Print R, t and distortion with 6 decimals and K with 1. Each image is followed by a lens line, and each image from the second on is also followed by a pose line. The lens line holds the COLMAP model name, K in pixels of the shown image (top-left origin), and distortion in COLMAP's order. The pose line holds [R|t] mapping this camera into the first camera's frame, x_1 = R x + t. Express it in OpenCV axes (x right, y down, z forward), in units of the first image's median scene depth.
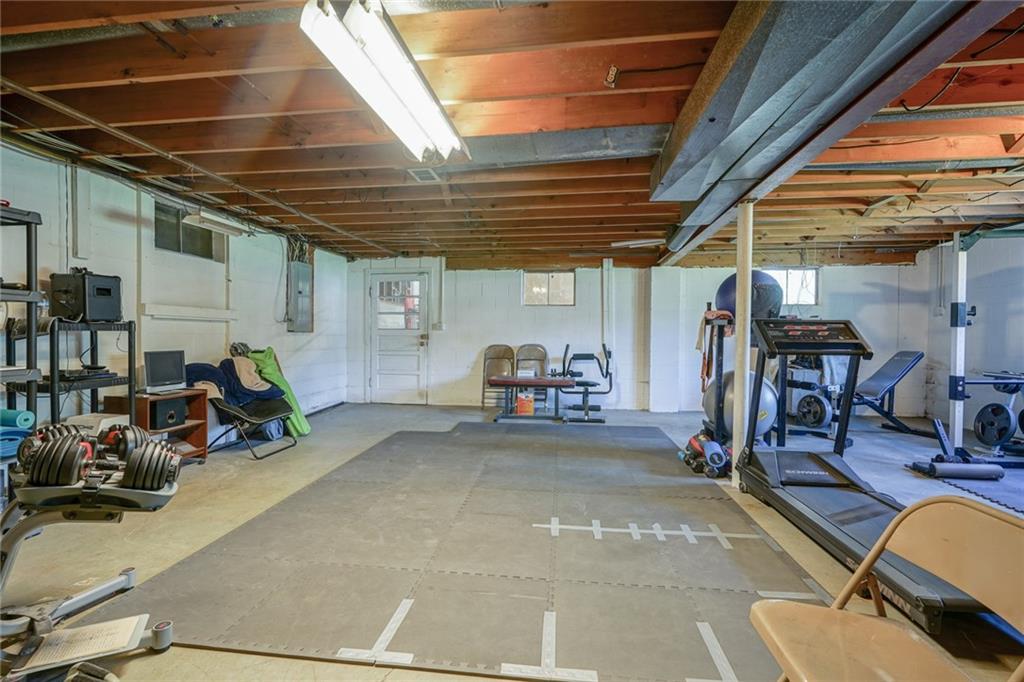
lens RADIAL K [[460.5, 0, 513.1], [0, 460.5, 342.7], [0, 0, 1]] dist [-0.010202, 0.003354]
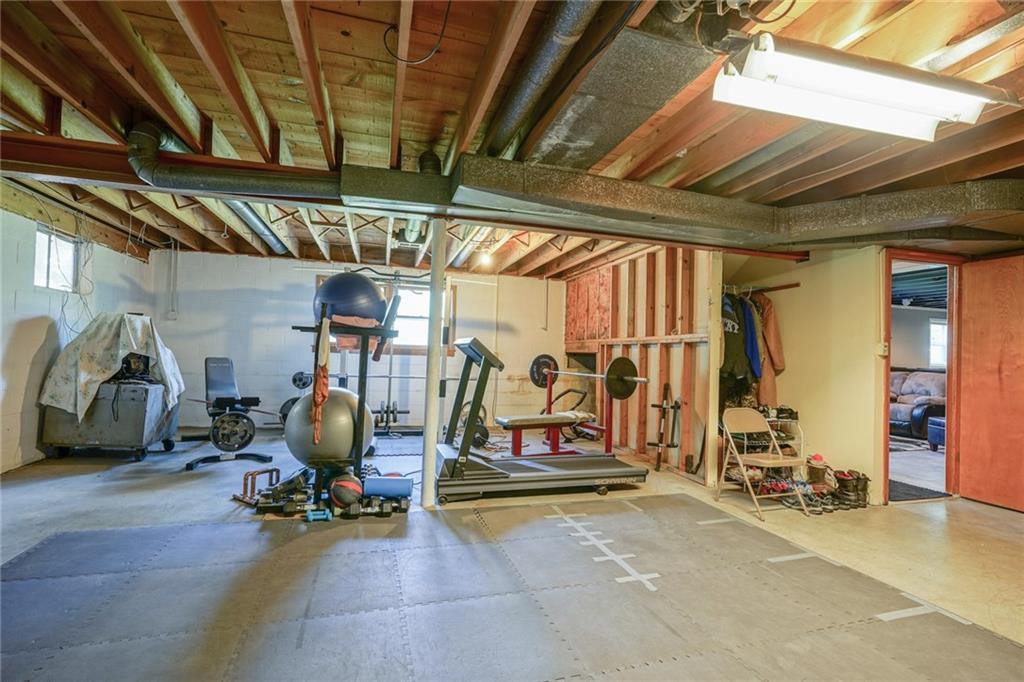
lens RADIAL K [[460.5, 0, 508.0], [0, 460.5, 342.8], [0, 0, 1]] dist [-0.010202, 0.003354]
pose [[-0.397218, 0.007597, 0.917693, -0.622965], [-0.016587, 0.999743, -0.015456, -0.027753], [-0.917574, -0.021361, -0.396990, 1.609774]]
